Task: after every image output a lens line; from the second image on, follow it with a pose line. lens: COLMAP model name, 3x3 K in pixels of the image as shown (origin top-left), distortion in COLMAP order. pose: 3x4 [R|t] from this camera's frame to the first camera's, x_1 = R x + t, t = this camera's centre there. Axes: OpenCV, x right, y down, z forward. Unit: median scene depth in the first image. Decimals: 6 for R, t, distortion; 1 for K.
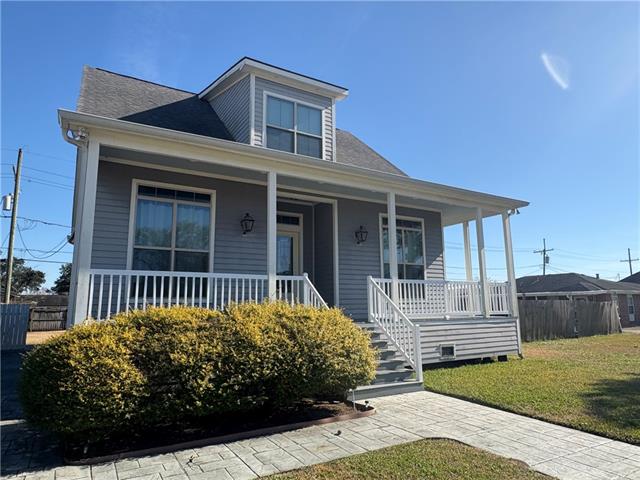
lens RADIAL K [[411.7, 0, 319.9], [0, 411.7, 240.1], [0, 0, 1]] dist [0.010188, -0.000929]
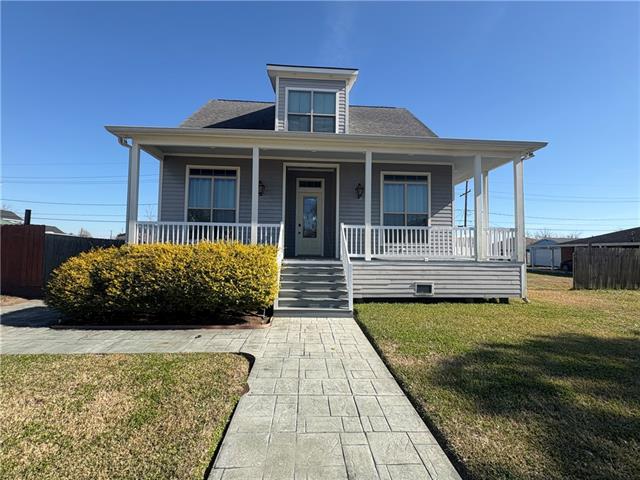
lens RADIAL K [[277.4, 0, 320.7], [0, 277.4, 239.1], [0, 0, 1]] dist [0.001231, 0.000688]
pose [[0.885680, 0.005417, -0.464265, 0.391074], [0.050893, 0.992774, 0.108672, 0.035152], [0.461499, -0.119877, 0.879004, 0.203552]]
